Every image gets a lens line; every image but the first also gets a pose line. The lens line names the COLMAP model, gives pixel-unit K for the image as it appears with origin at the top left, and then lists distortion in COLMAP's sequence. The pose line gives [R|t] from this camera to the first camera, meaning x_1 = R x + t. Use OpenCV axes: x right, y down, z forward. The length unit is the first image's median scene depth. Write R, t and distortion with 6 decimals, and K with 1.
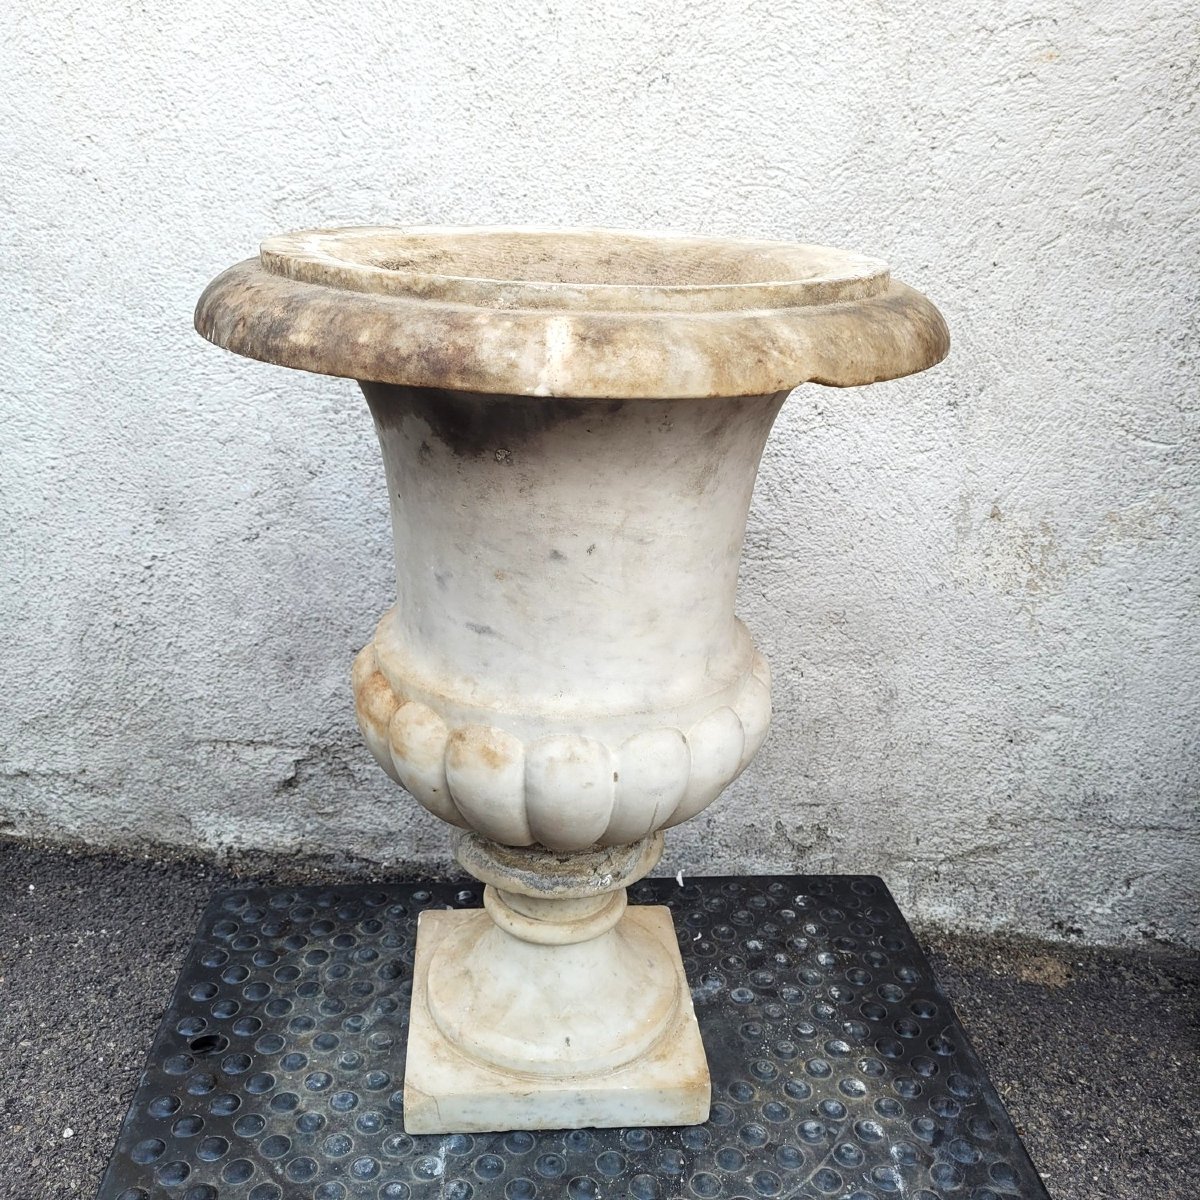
lens RADIAL K [[1219.9, 0, 590.7], [0, 1219.9, 591.9], [0, 0, 1]] dist [0.001872, 0.000000]
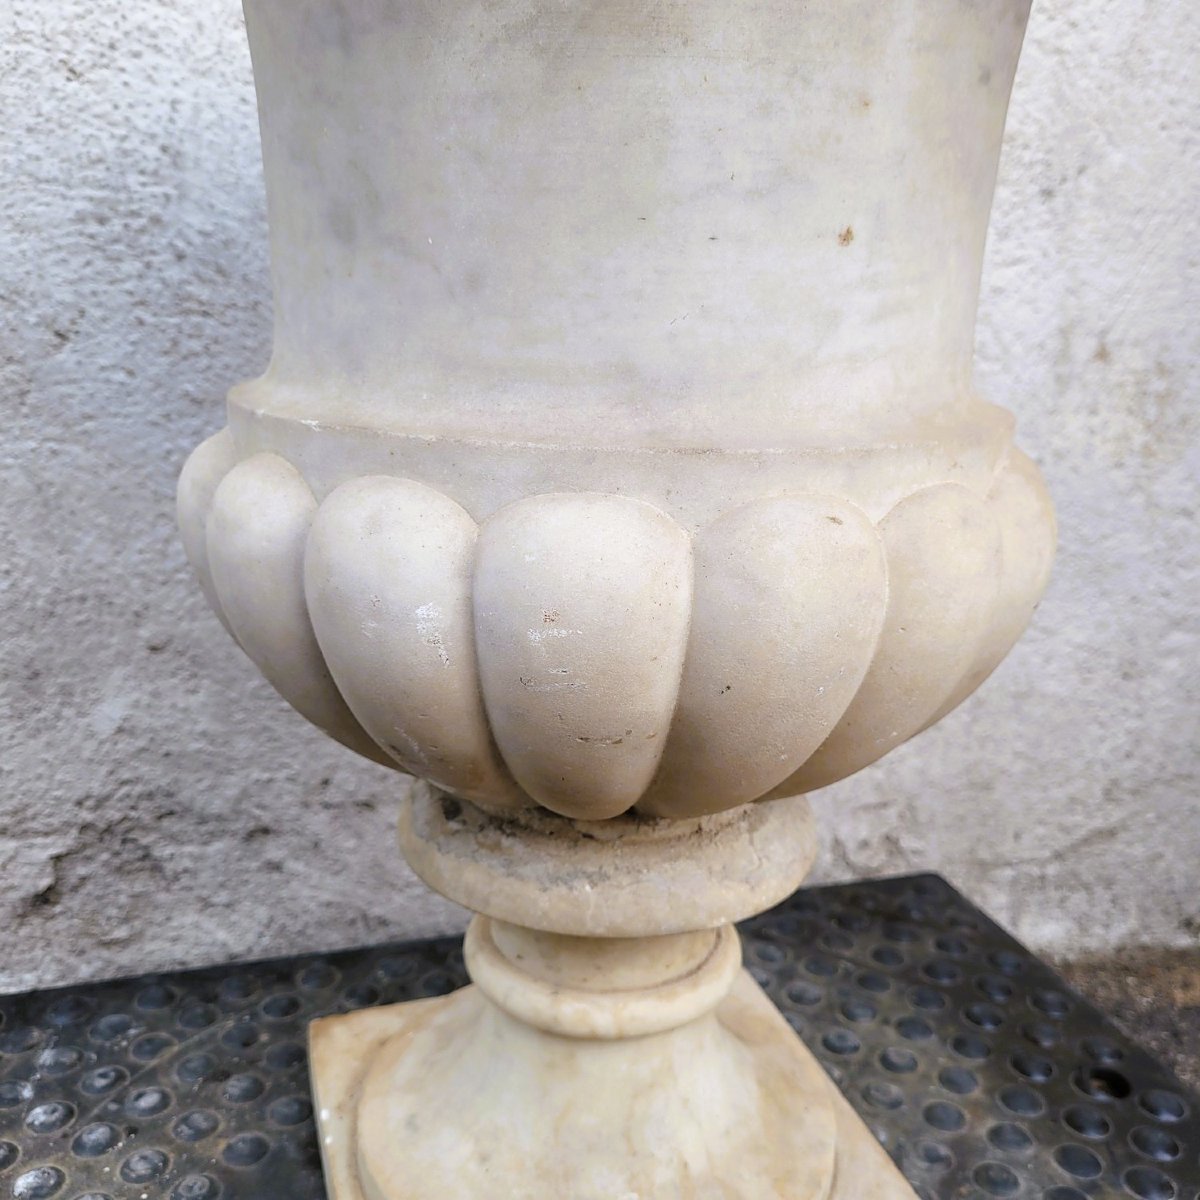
lens RADIAL K [[1219.9, 0, 600.3], [0, 1219.9, 596.7], [0, 0, 1]] dist [0.001872, 0.000000]
pose [[0.953086, -0.087356, 0.289819, -0.164281], [0.111111, 0.991579, -0.066518, 0.090500], [-0.281568, 0.095599, 0.954767, 0.396383]]
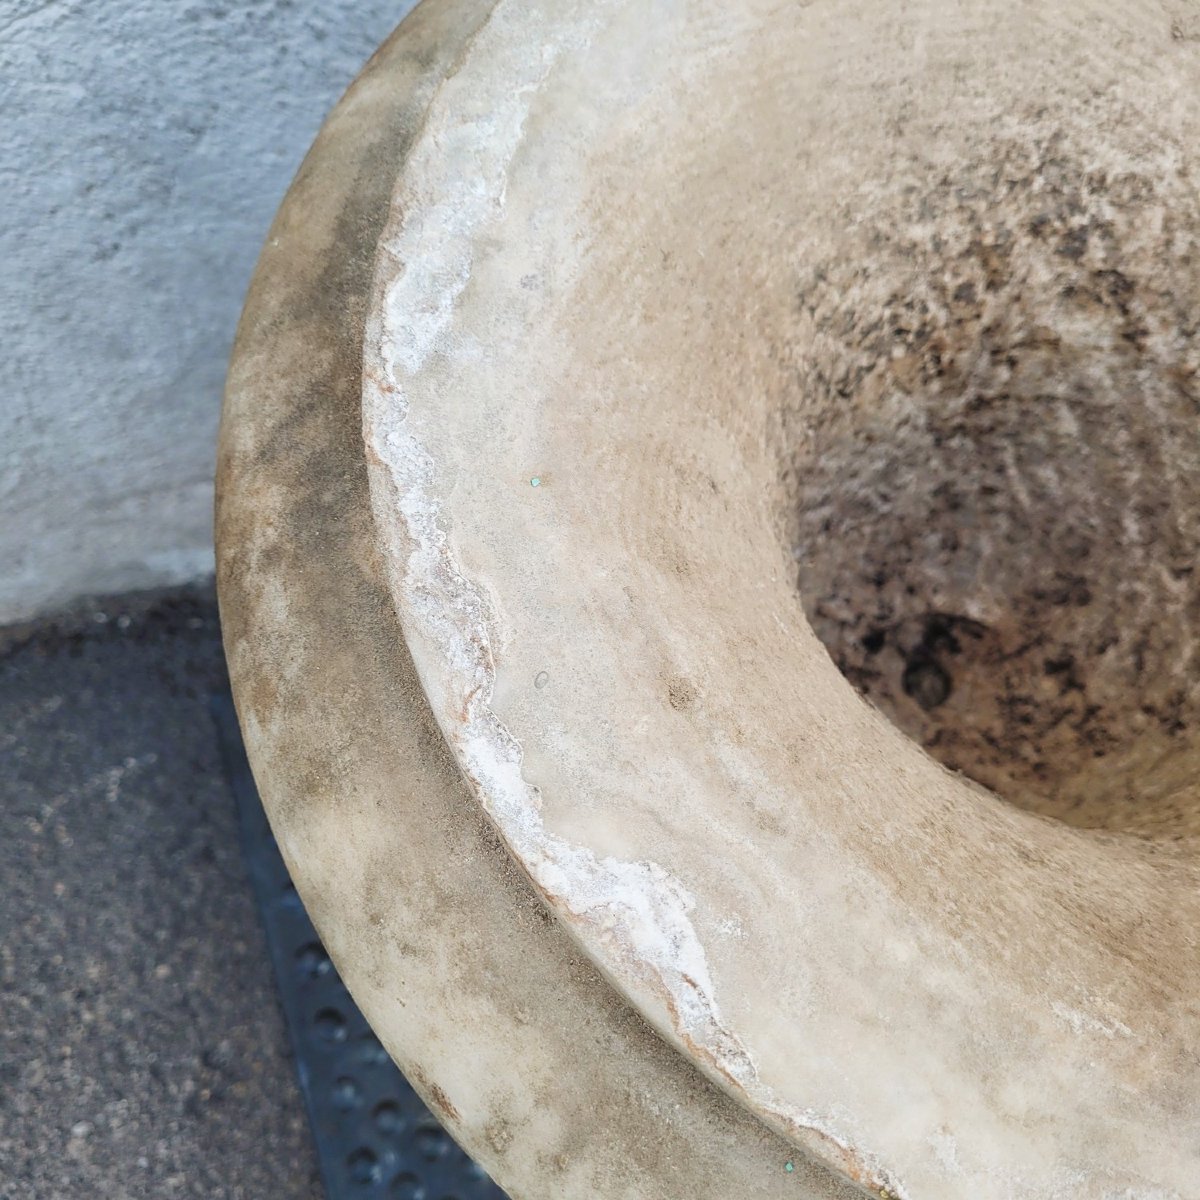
lens RADIAL K [[1219.9, 0, 576.0], [0, 1219.9, 641.1], [0, 0, 1]] dist [0.001872, 0.000000]
pose [[0.946401, -0.304091, 0.108874, -0.200157], [0.109153, 0.618357, 0.778280, -0.333043], [-0.303990, -0.724681, 0.618407, 0.511679]]
